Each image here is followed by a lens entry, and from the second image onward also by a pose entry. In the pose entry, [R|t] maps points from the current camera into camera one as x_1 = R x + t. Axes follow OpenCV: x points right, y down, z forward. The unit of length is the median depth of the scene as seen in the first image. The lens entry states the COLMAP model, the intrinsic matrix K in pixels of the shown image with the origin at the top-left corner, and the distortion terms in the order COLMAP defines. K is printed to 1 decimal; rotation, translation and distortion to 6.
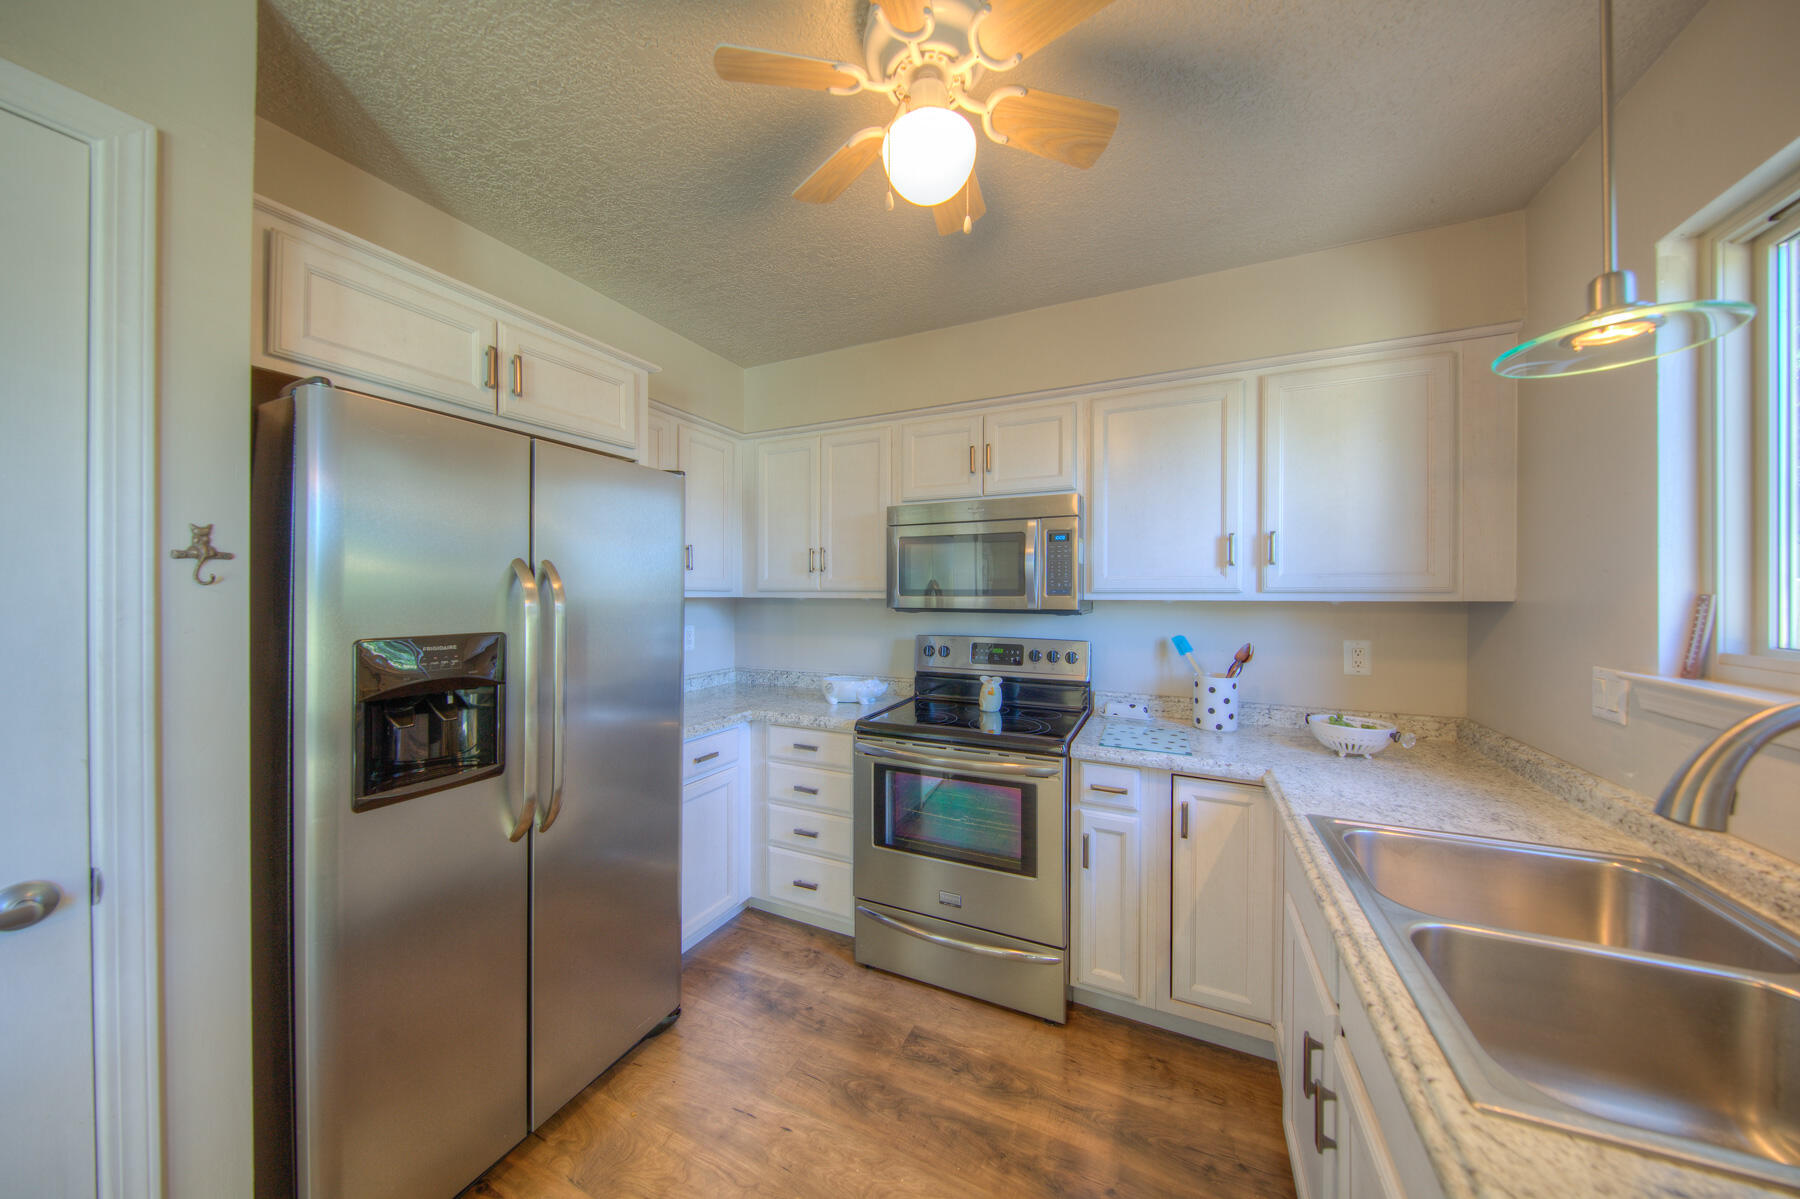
lens RADIAL K [[587.2, 0, 901.5], [0, 587.2, 596.1], [0, 0, 1]] dist [0.008590, -0.004648]
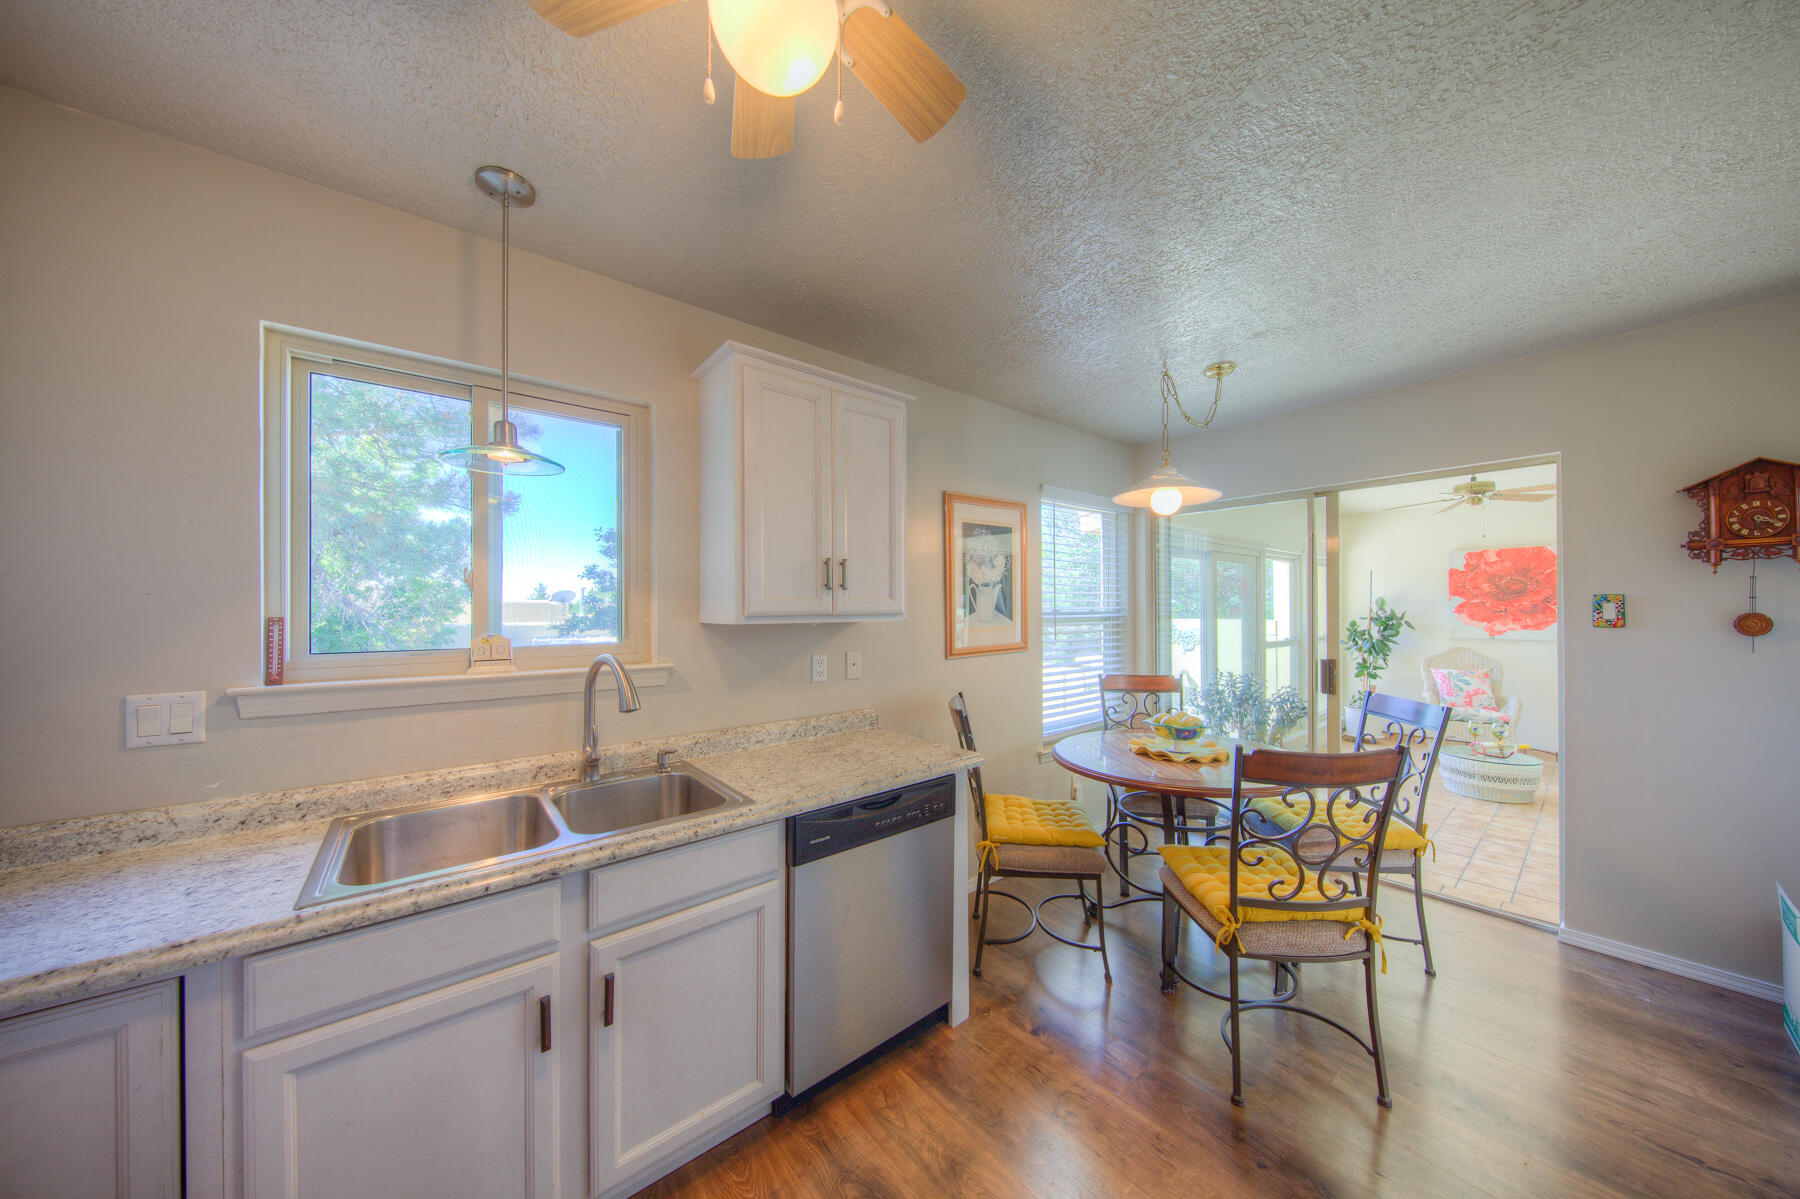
lens RADIAL K [[563.0, 0, 900.2], [0, 563.0, 607.7], [0, 0, 1]] dist [-0.010882, -0.000010]
pose [[-0.896922, 0.006401, 0.442143, -0.209031], [0.008479, 0.999960, 0.002724, -0.008939], [-0.442108, 0.006192, -0.896940, 0.817409]]
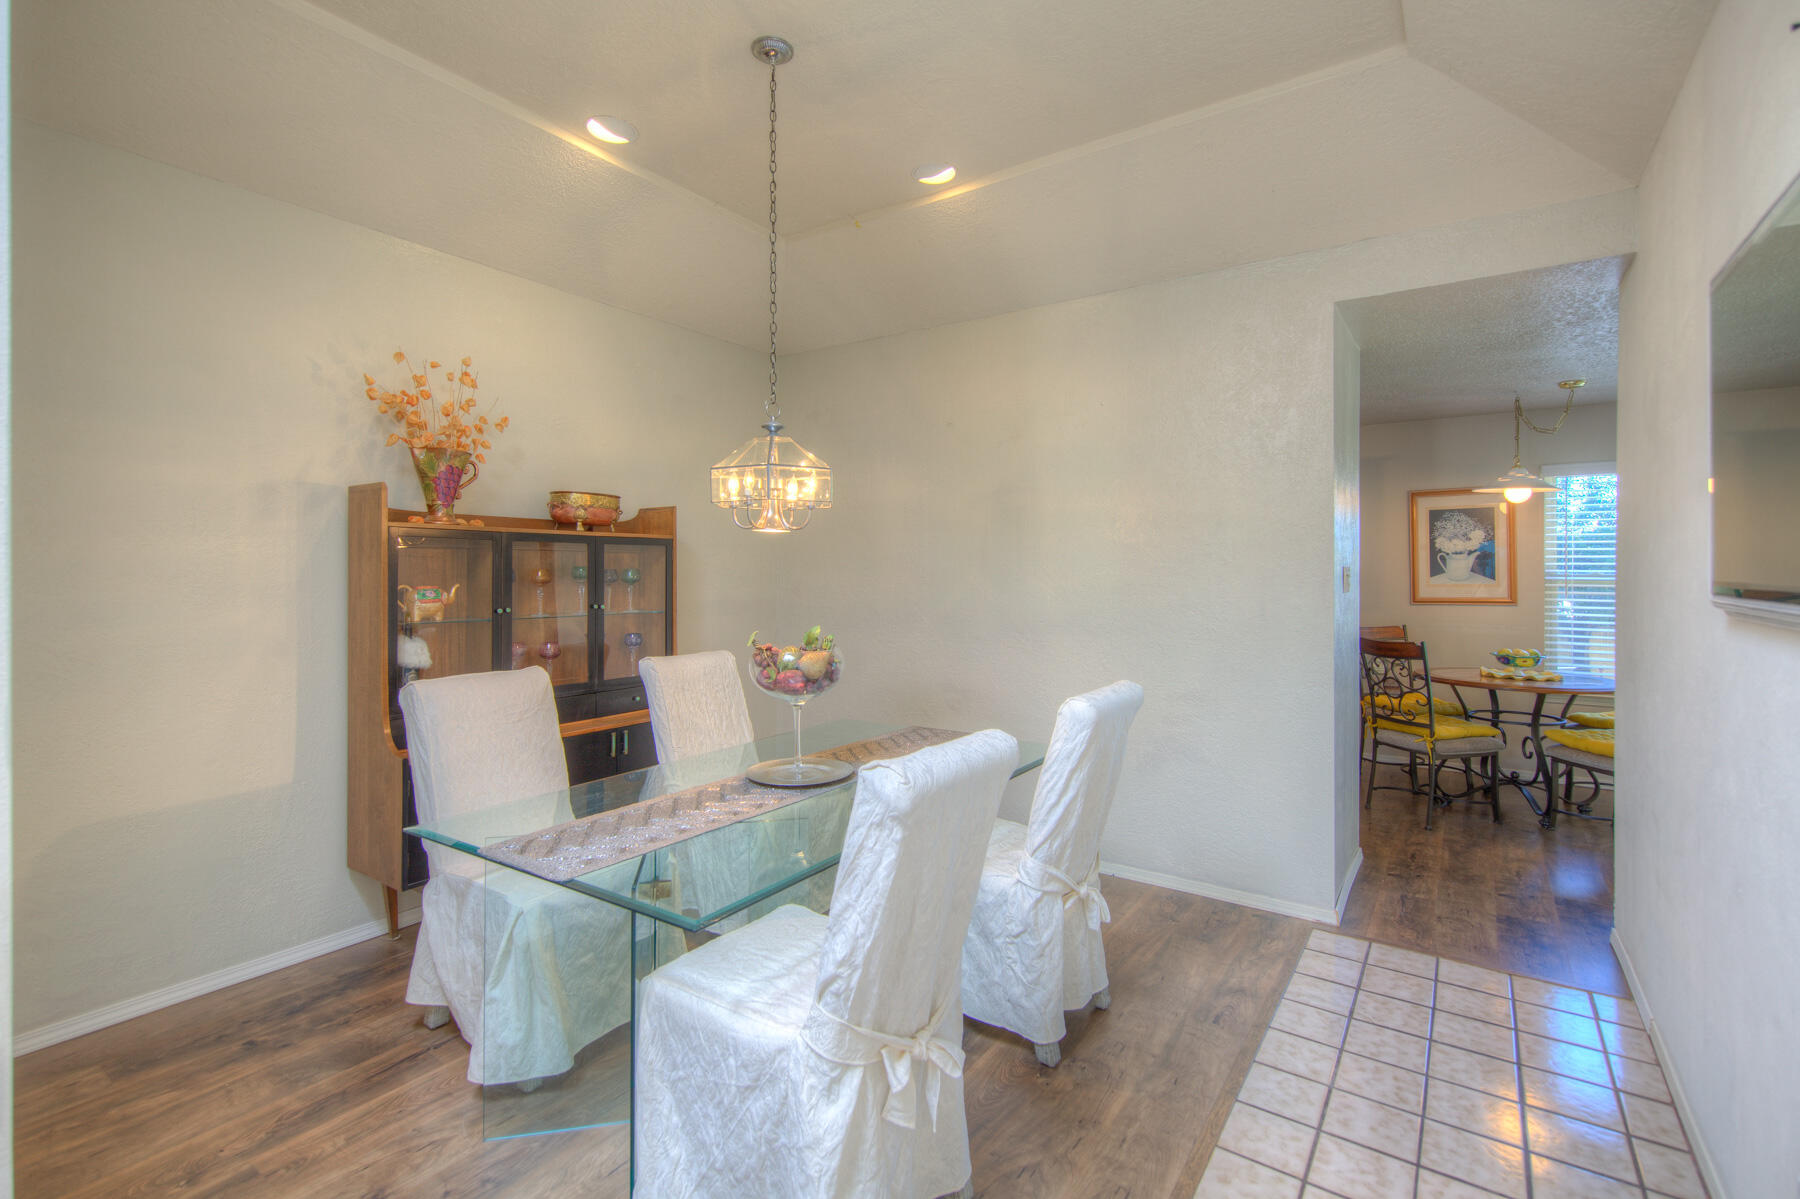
lens RADIAL K [[812.5, 0, 895.7], [0, 812.5, 570.0], [0, 0, 1]] dist [0.015199, -0.015258]
pose [[0.171038, -0.003644, 0.985258, -2.793379], [0.006495, 0.999976, 0.002571, -0.022414], [-0.985243, 0.005959, 0.171057, 0.865578]]
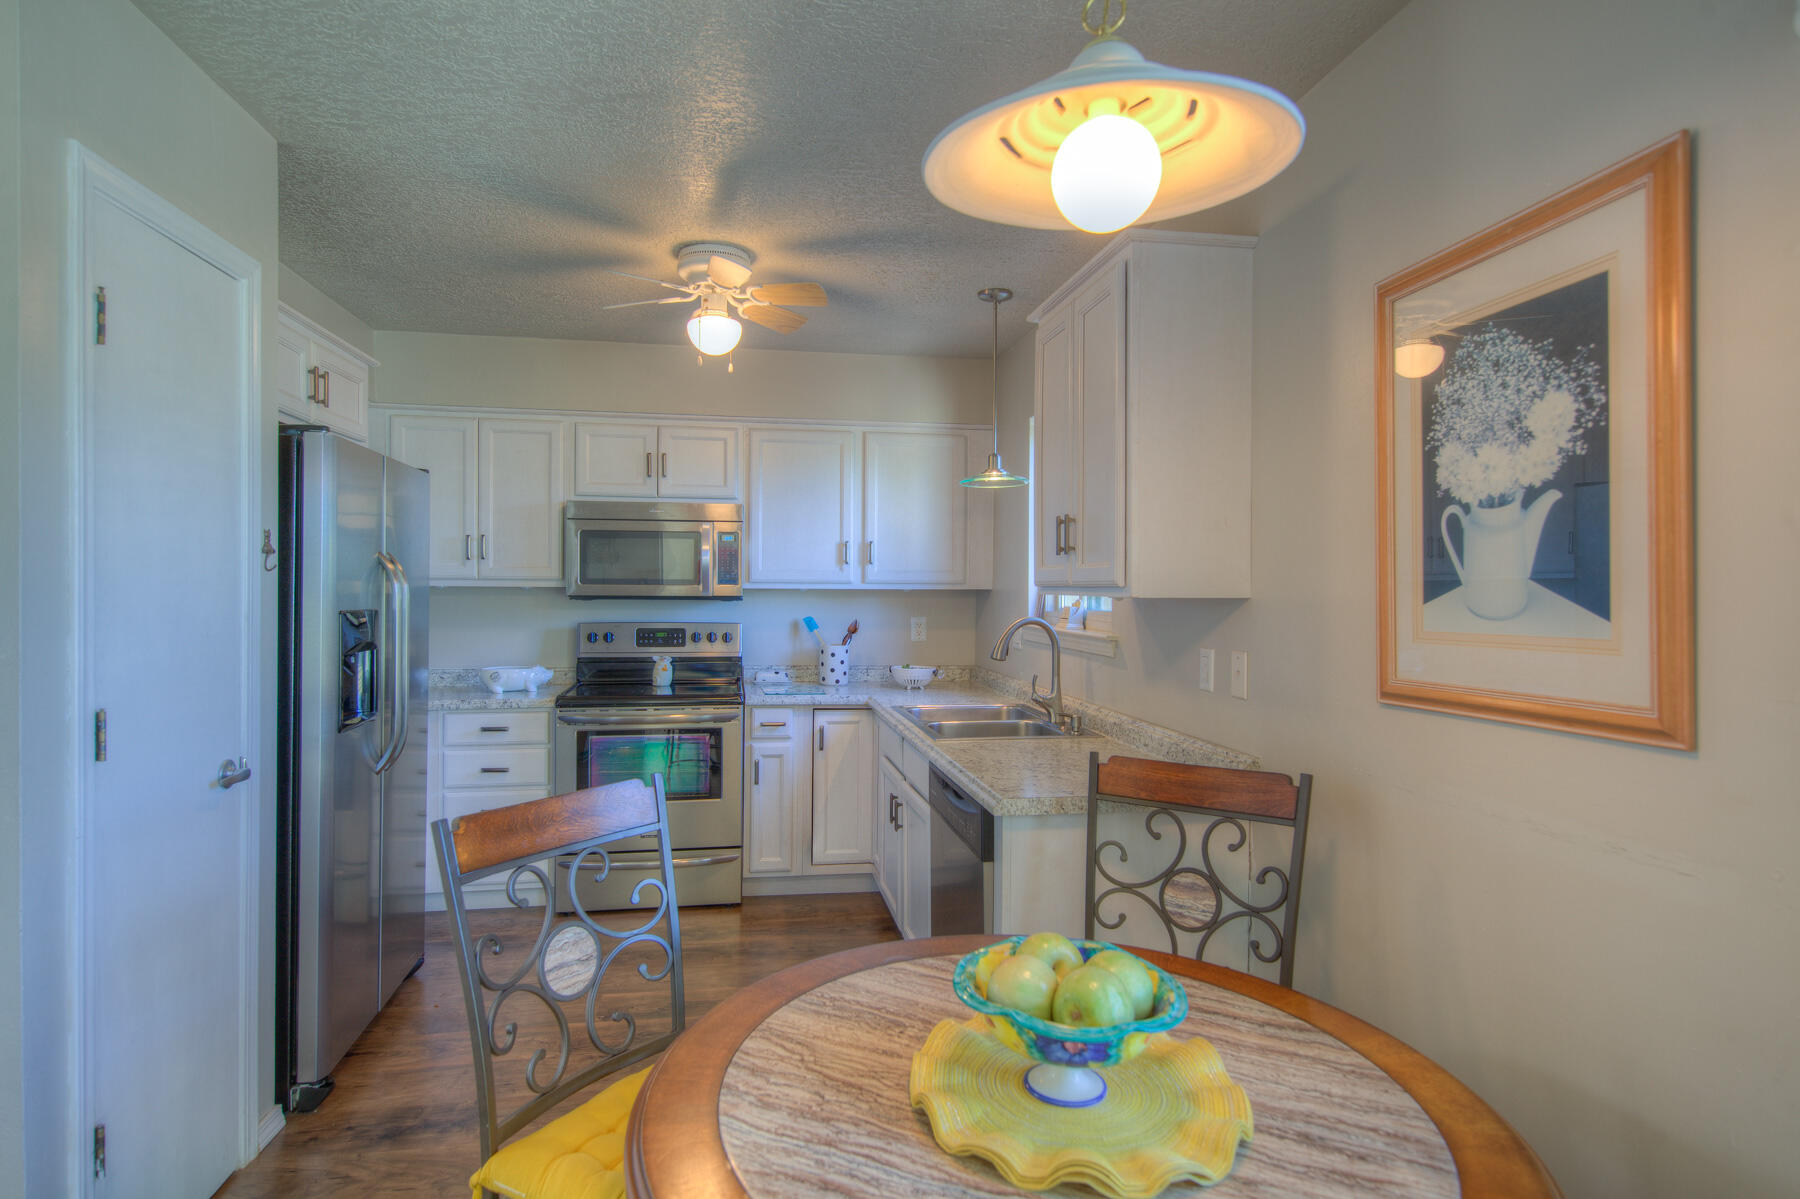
lens RADIAL K [[944.3, 0, 893.5], [0, 944.3, 598.3], [0, 0, 1]] dist [0.005155, -0.000501]
pose [[0.820051, -0.002167, 0.572286, -0.601884], [-0.002664, 0.999968, 0.007603, 0.012206], [-0.572284, -0.007760, 0.820019, -0.862283]]
